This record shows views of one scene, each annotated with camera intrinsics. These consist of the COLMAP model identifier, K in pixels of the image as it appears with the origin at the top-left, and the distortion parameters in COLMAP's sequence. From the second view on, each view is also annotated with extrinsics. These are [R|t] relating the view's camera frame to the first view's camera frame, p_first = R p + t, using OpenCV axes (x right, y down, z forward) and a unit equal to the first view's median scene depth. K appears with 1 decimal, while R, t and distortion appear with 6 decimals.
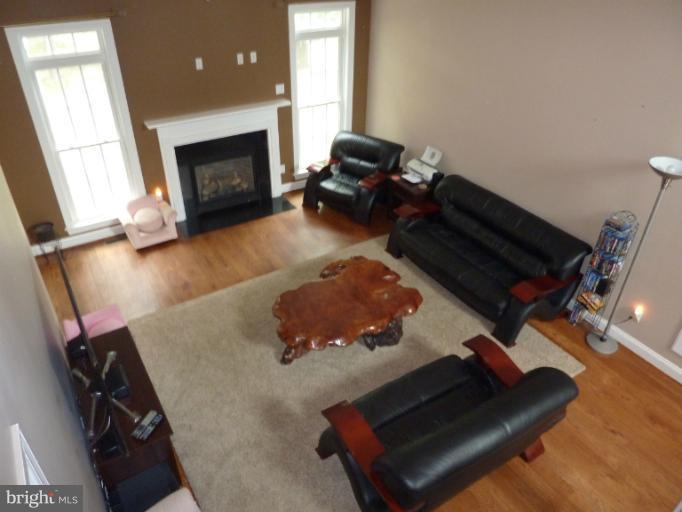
lens RADIAL K [[530.4, 0, 341.0], [0, 530.4, 256.0], [0, 0, 1]] dist [0.003295, -0.003118]
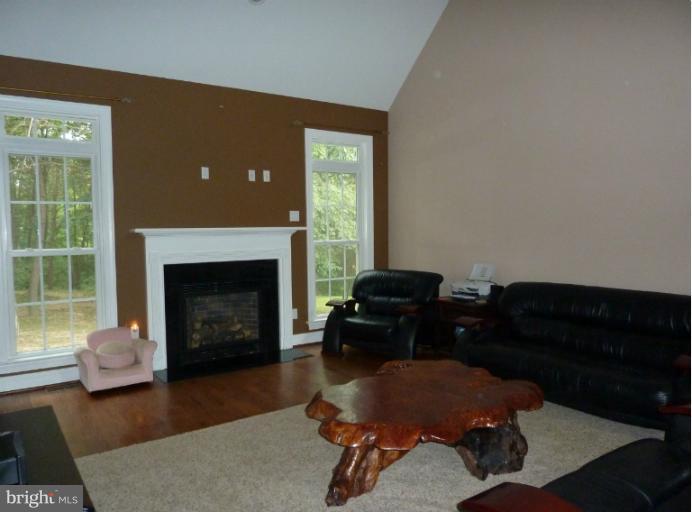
lens RADIAL K [[523.8, 0, 345.5], [0, 523.8, 245.3], [0, 0, 1]] dist [-0.003427, -0.004549]
pose [[0.997858, -0.032191, 0.056955, -0.079784], [0.057183, 0.852096, -0.520252, 0.176653], [-0.031784, 0.522395, 0.852111, 0.283310]]
